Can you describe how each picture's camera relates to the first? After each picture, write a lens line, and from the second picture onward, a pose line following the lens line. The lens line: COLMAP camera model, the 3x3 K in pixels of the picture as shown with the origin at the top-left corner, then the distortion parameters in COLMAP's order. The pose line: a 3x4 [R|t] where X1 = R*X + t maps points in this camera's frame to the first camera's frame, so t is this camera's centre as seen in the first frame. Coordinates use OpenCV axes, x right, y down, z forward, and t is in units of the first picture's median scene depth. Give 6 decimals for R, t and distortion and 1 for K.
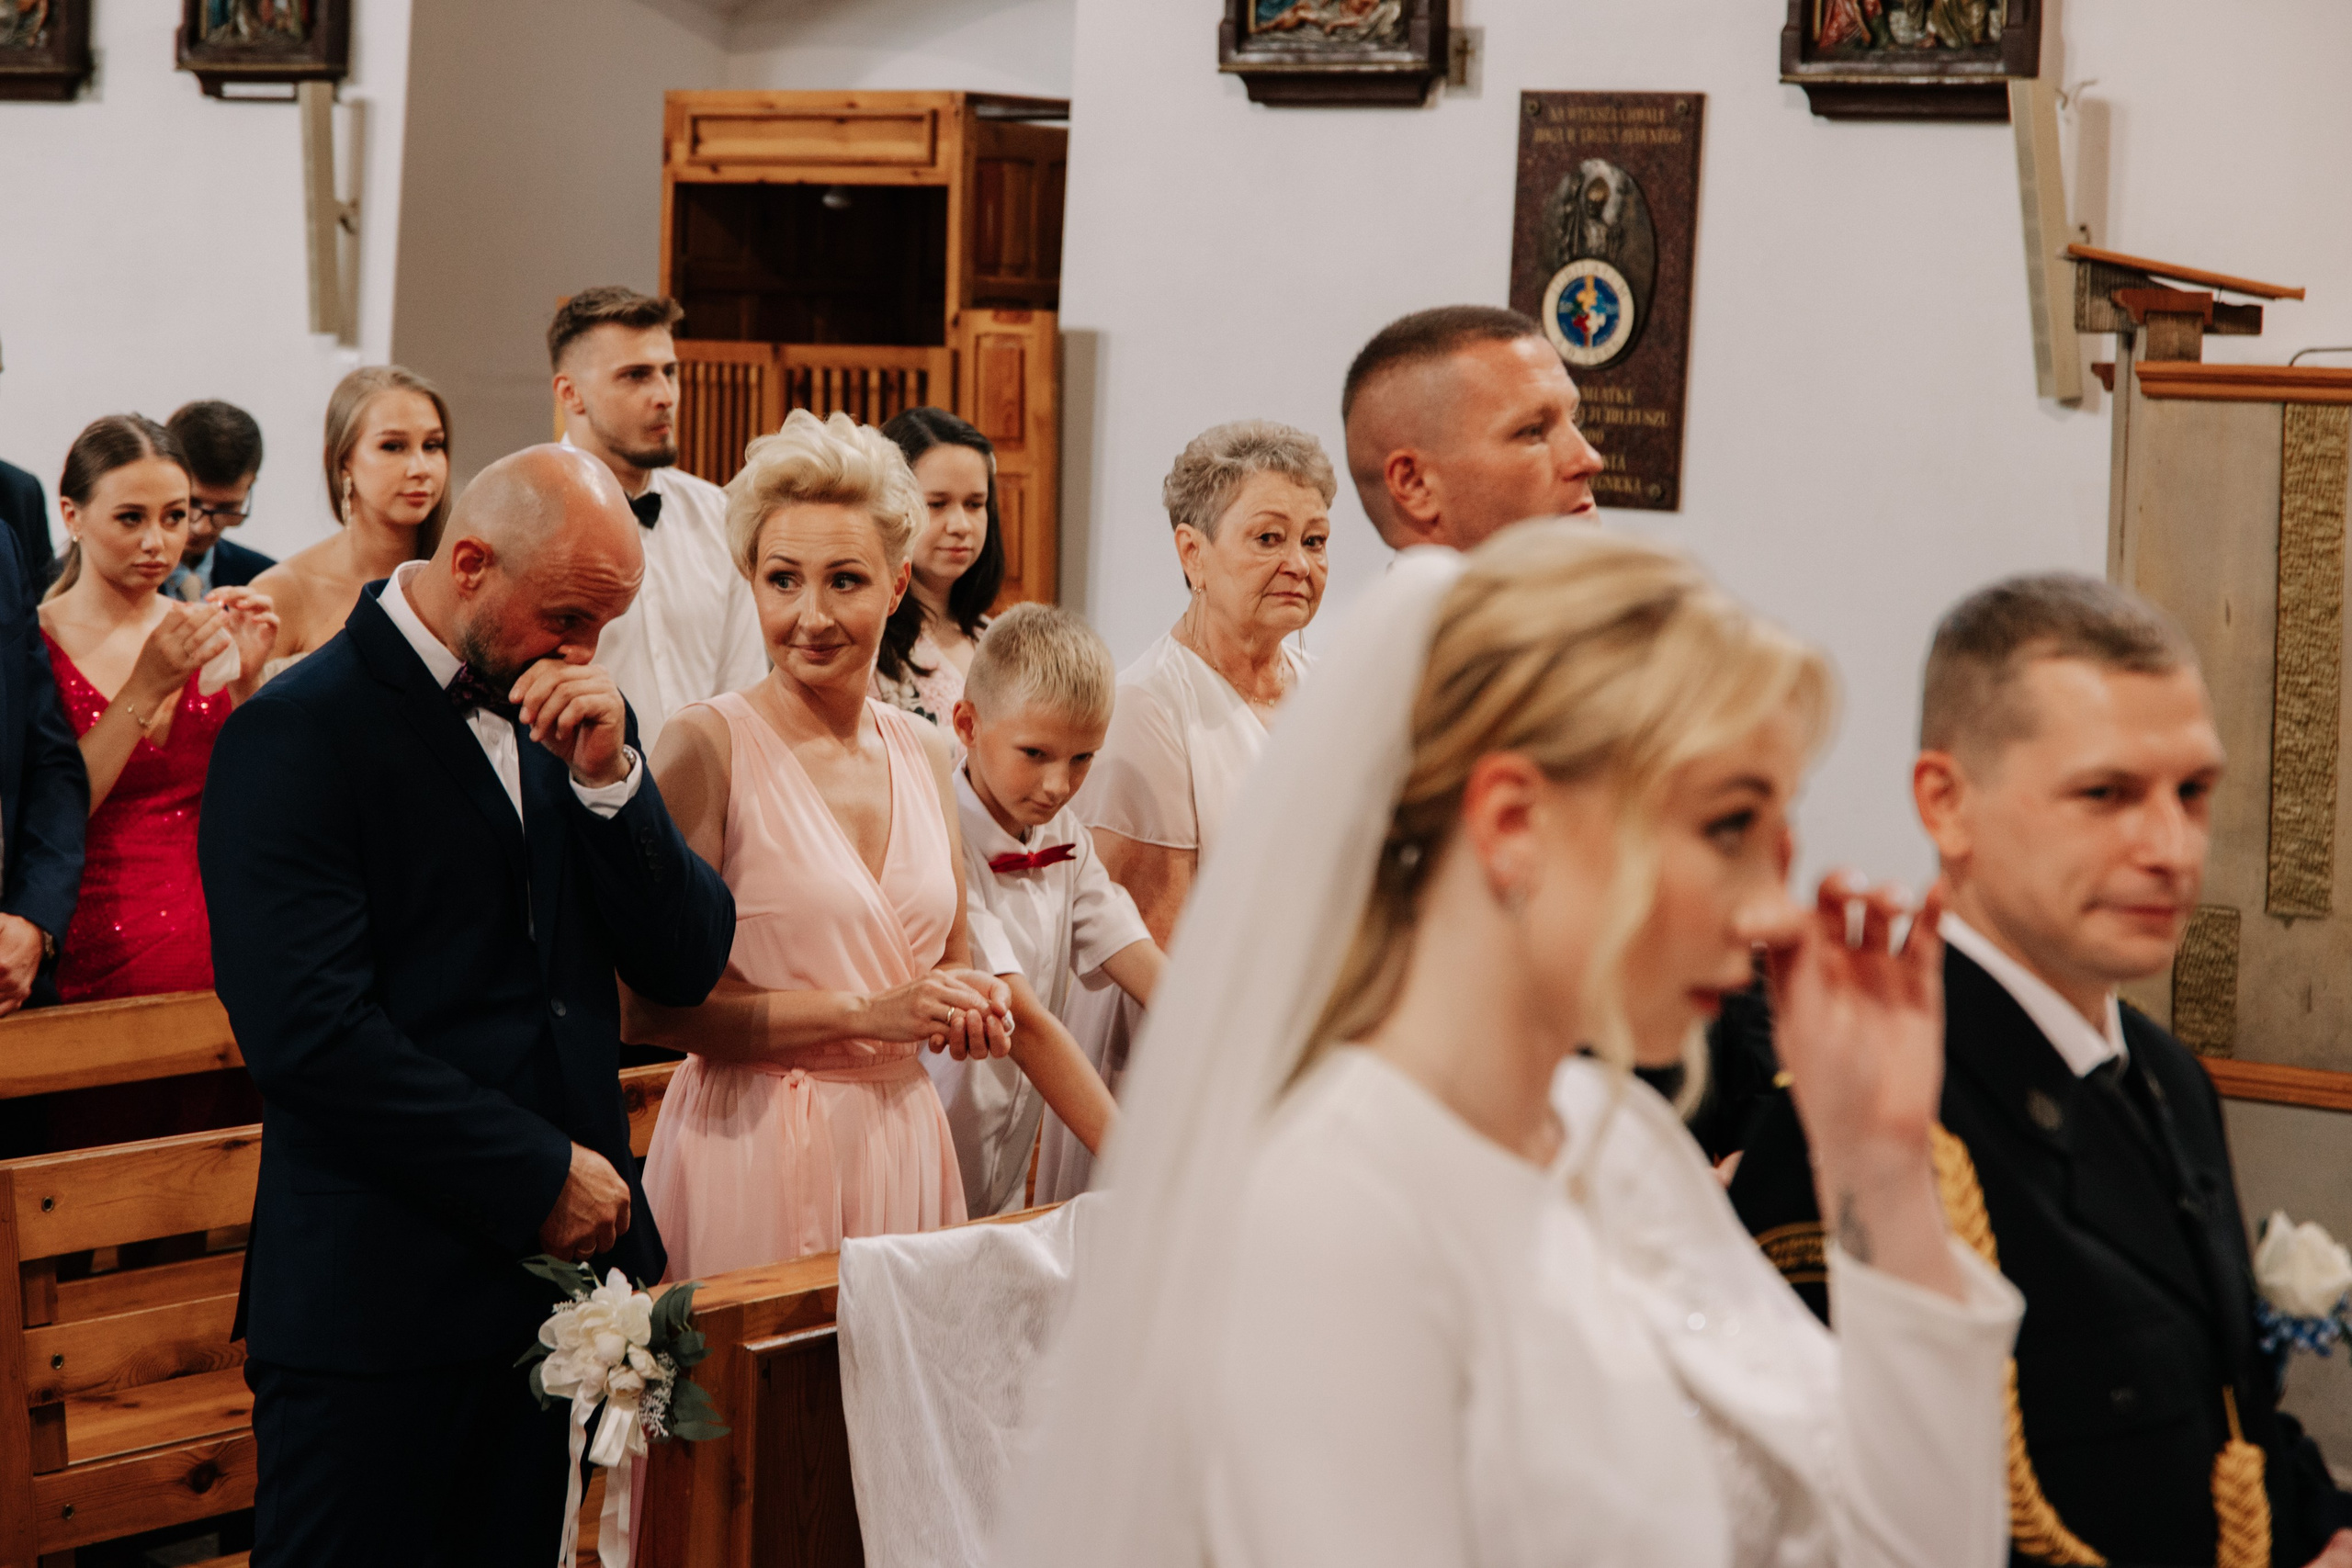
lens RADIAL K [[4769.6, 0, 1176.0], [0, 4769.6, 784.0], [0, 0, 1]] dist [-0.037832, 0.418556]
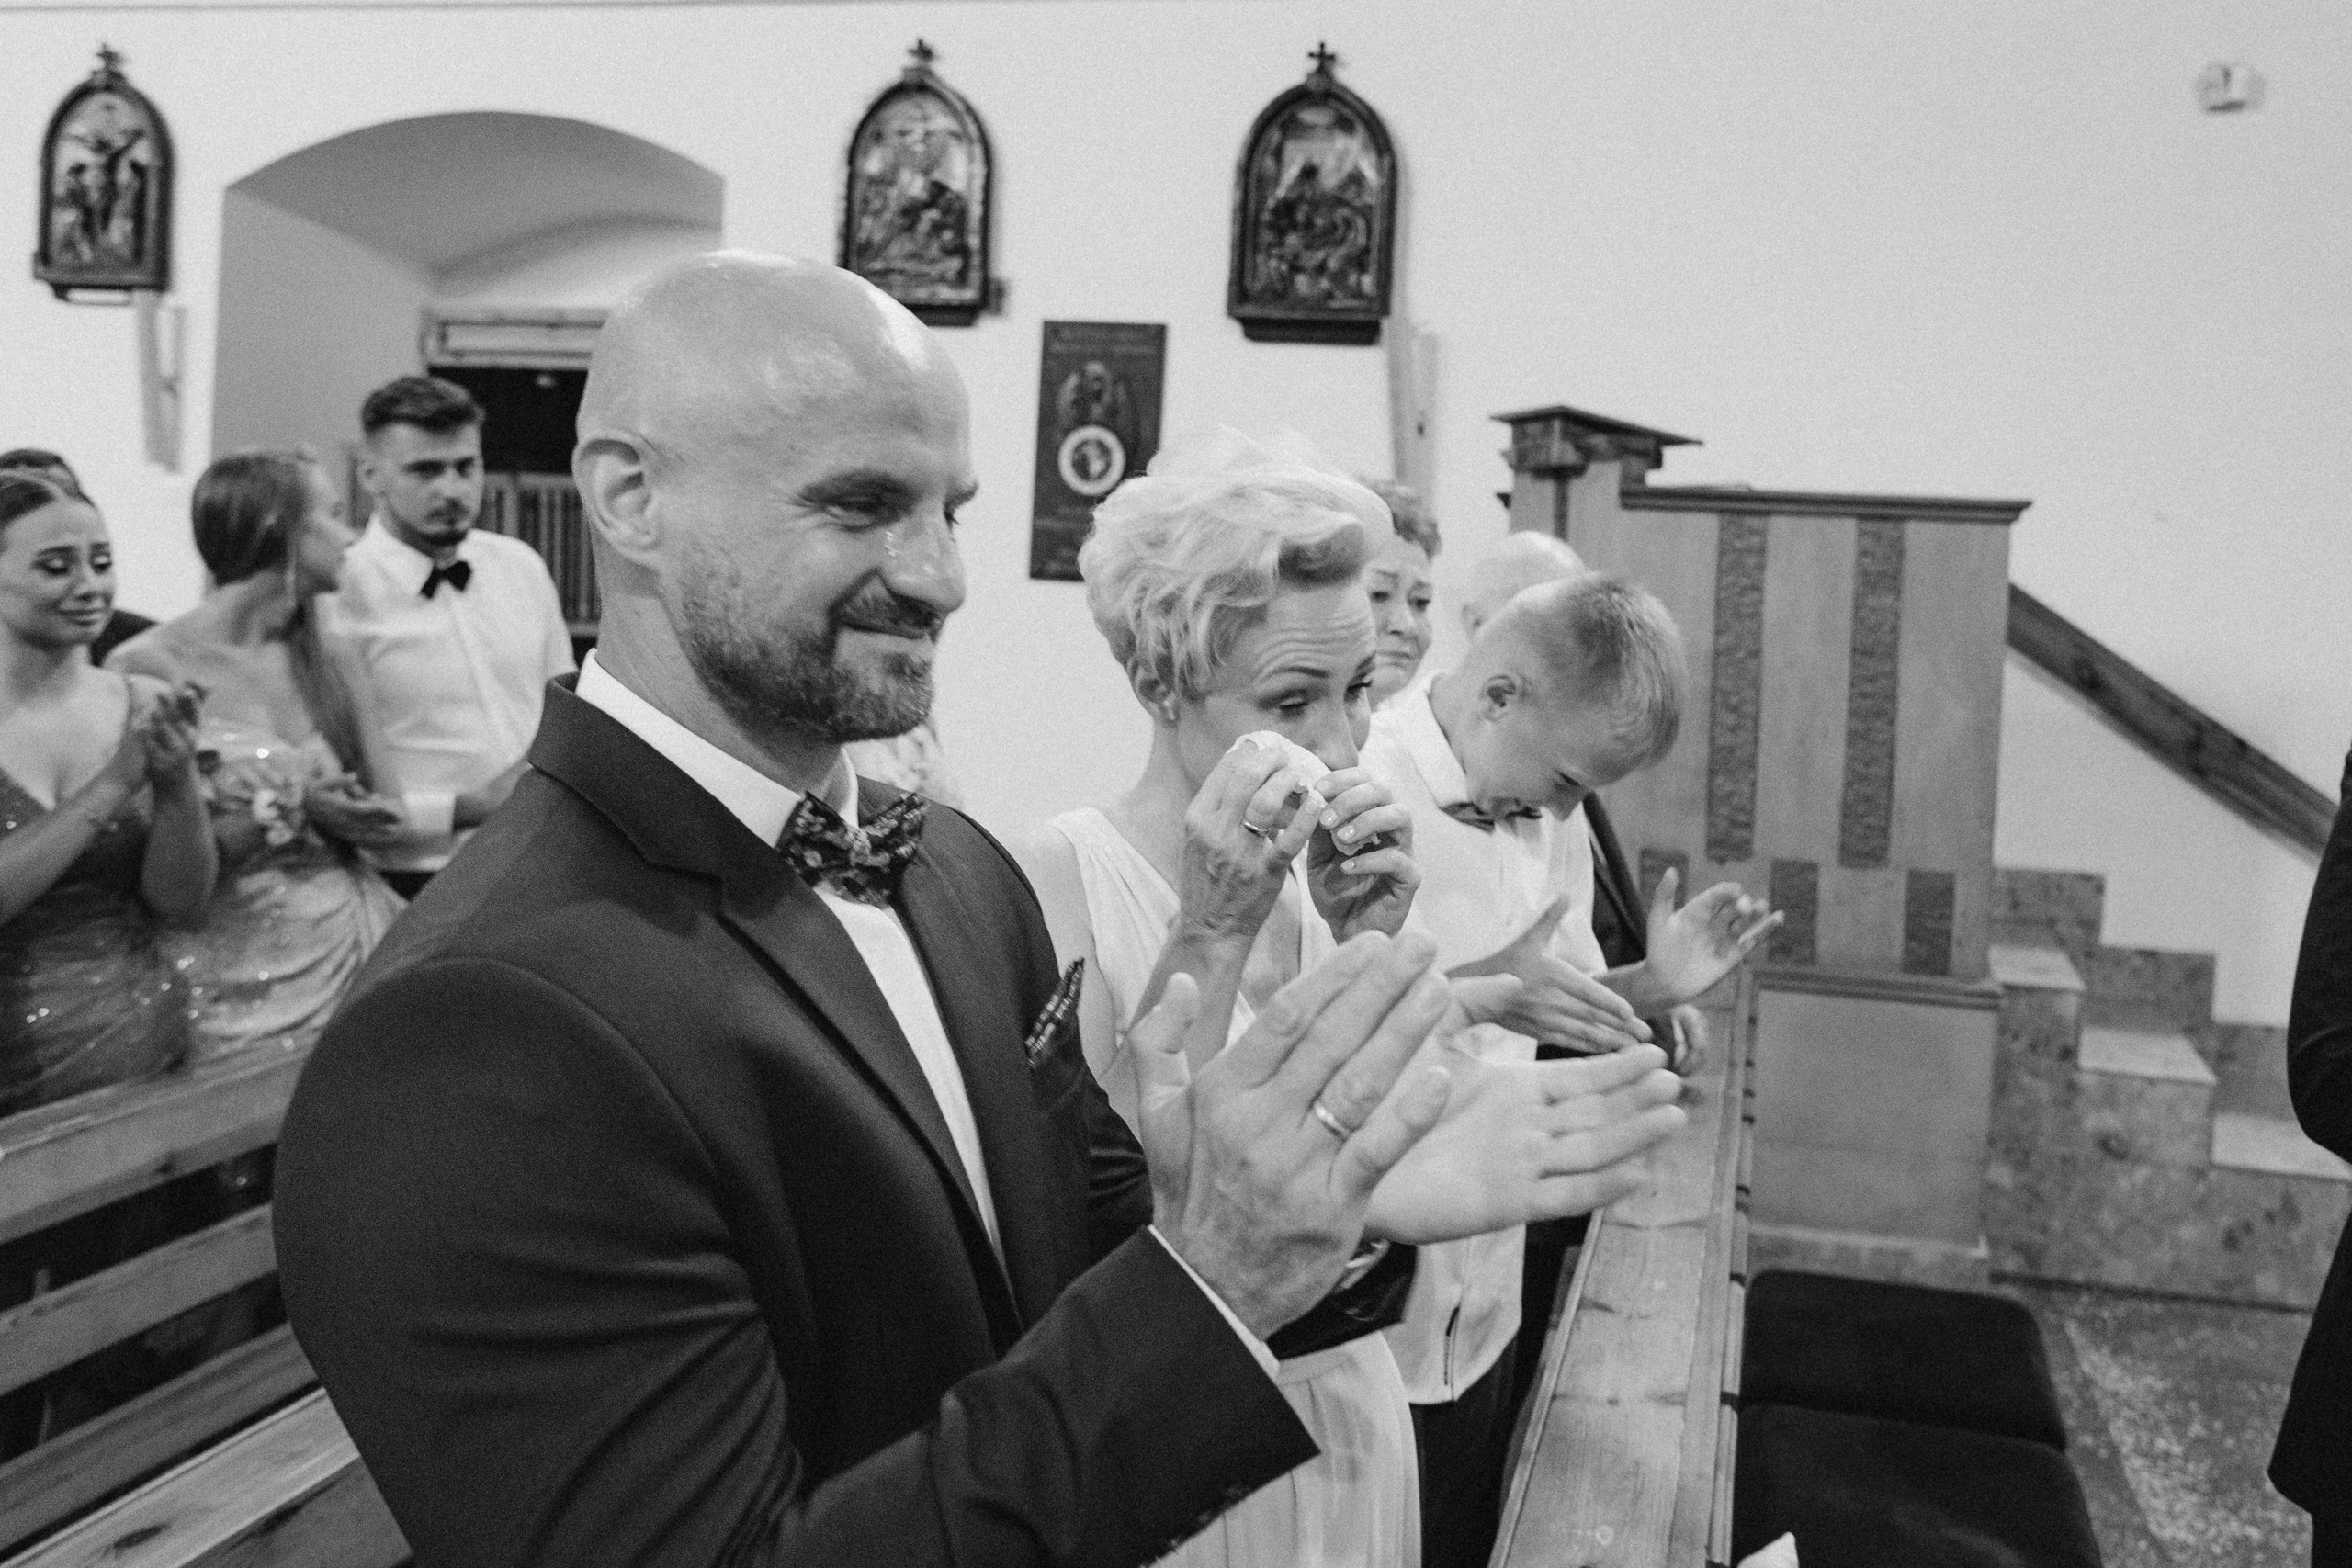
lens RADIAL K [[1781.2, 0, 1188.9], [0, 1781.2, 723.6], [0, 0, 1]] dist [-0.009138, 0.007248]
pose [[0.929439, -0.021952, 0.368323, -0.107826], [0.017463, 0.999727, 0.015517, -0.022155], [-0.368563, -0.007990, 0.929569, 0.467187]]
